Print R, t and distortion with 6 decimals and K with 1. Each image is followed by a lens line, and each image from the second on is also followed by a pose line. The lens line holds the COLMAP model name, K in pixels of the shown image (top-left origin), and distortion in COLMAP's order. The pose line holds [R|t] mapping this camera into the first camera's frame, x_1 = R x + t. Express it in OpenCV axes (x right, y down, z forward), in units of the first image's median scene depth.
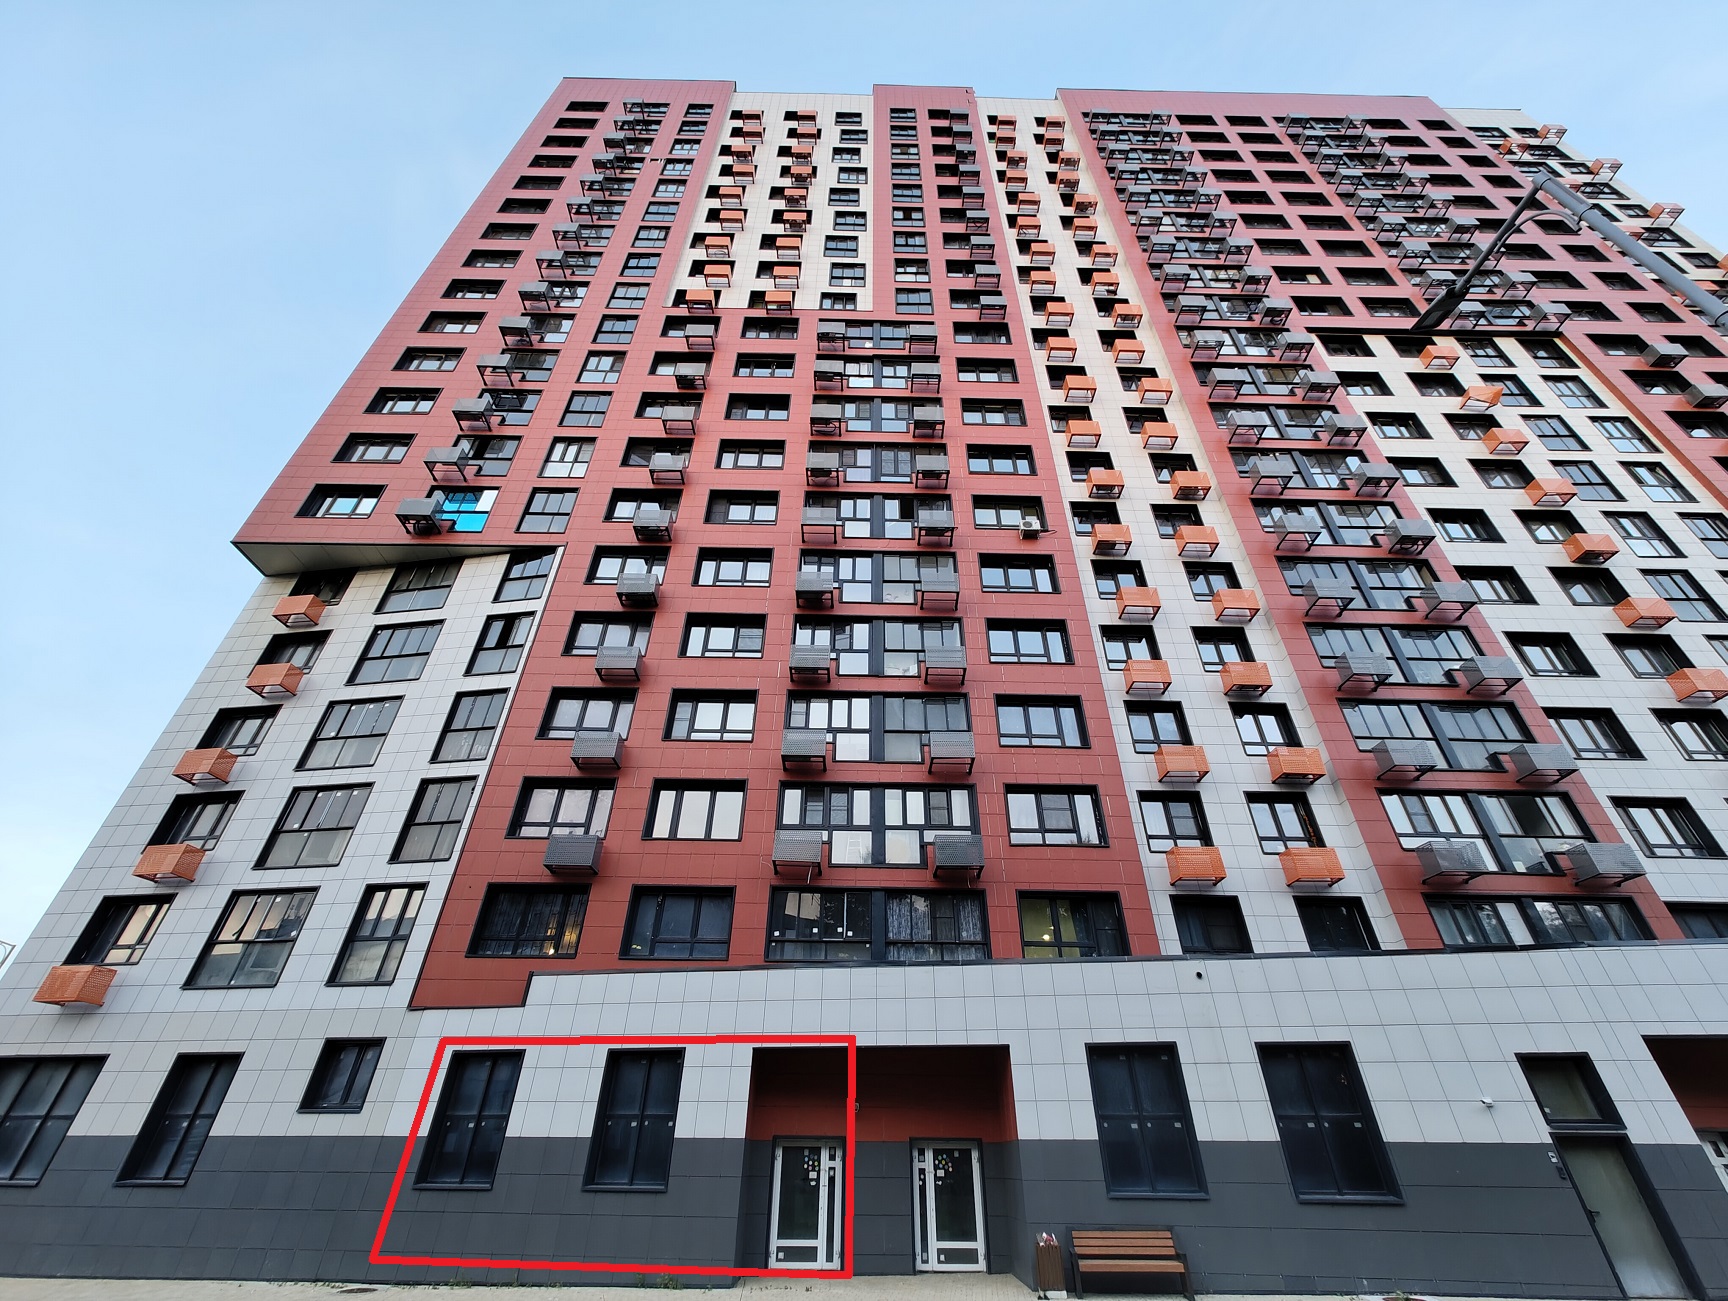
lens RADIAL K [[720.4, 0, 867.5], [0, 720.4, 657.1], [0, 0, 1]] dist [-0.001876, -0.000346]
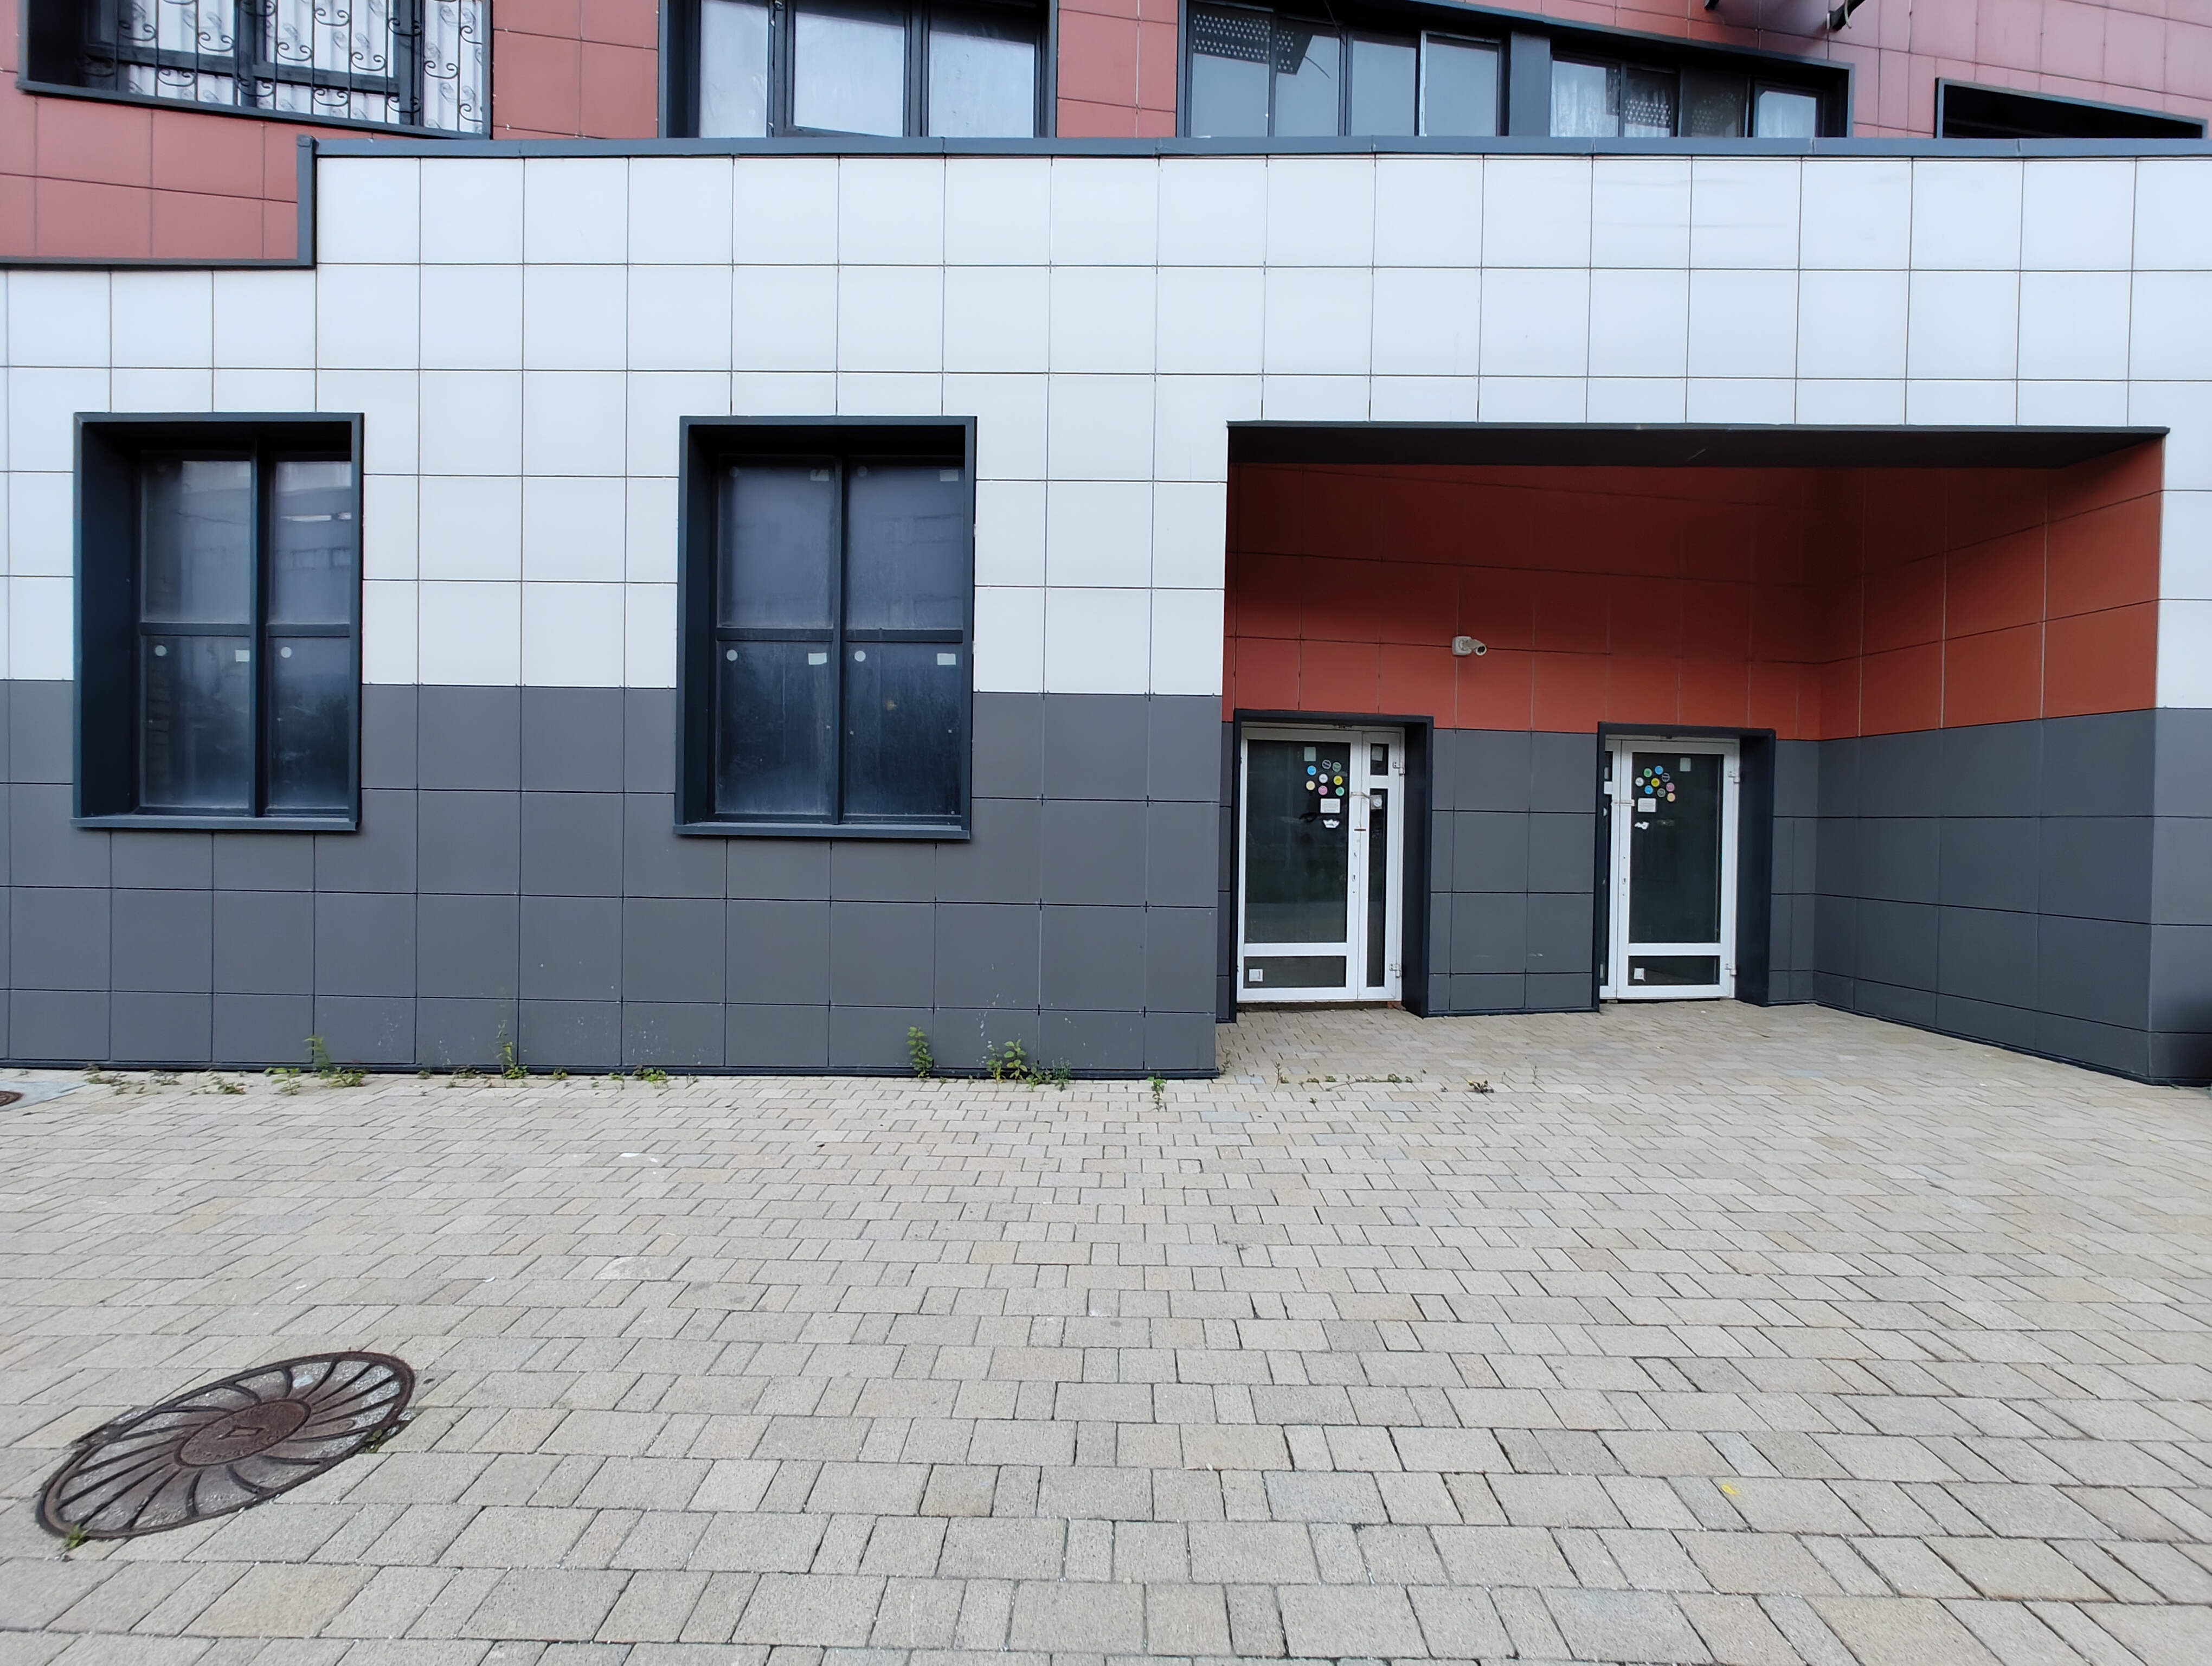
lens RADIAL K [[922.4, 0, 1110.5], [0, 922.4, 841.4], [0, 0, 1]] dist [-0.001876, -0.000346]
pose [[0.990628, 0.005333, 0.136483, -0.255931], [-0.085275, 0.804718, 0.587501, 0.474775], [-0.106697, -0.593634, 0.797631, 0.635489]]
